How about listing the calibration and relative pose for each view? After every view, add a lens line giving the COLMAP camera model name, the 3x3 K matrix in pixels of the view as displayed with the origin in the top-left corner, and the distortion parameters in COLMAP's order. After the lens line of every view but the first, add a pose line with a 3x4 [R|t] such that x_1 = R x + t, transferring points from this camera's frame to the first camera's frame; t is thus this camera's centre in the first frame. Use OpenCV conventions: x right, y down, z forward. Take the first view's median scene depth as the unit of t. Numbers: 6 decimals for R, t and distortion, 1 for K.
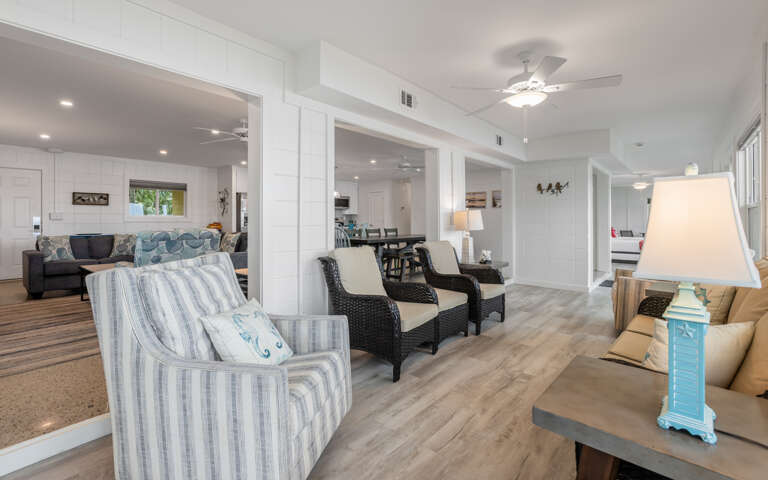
lens RADIAL K [[336.2, 0, 383.9], [0, 336.2, 218.4], [0, 0, 1]] dist [0.001019, -0.000065]
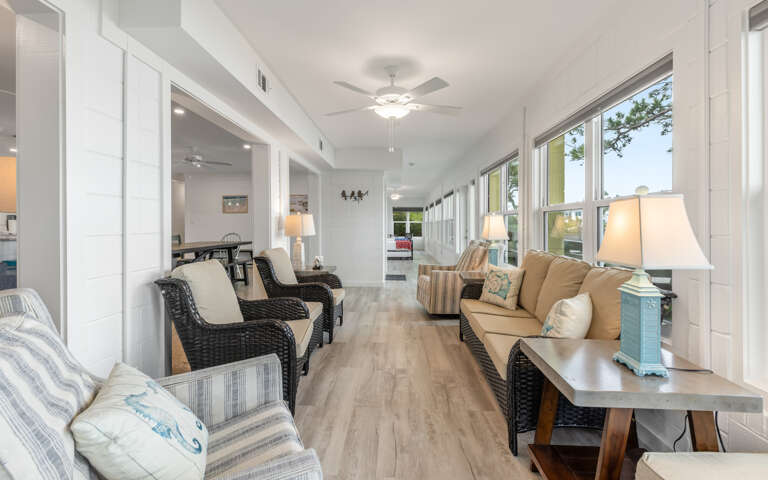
lens RADIAL K [[339.3, 0, 382.2], [0, 339.3, 225.4], [0, 0, 1]] dist [0.002038, 0.000009]
pose [[0.781981, -0.003166, 0.623294, -0.264373], [-0.002005, 0.999969, 0.007596, -0.001690], [-0.623299, -0.007190, 0.781951, 0.174746]]
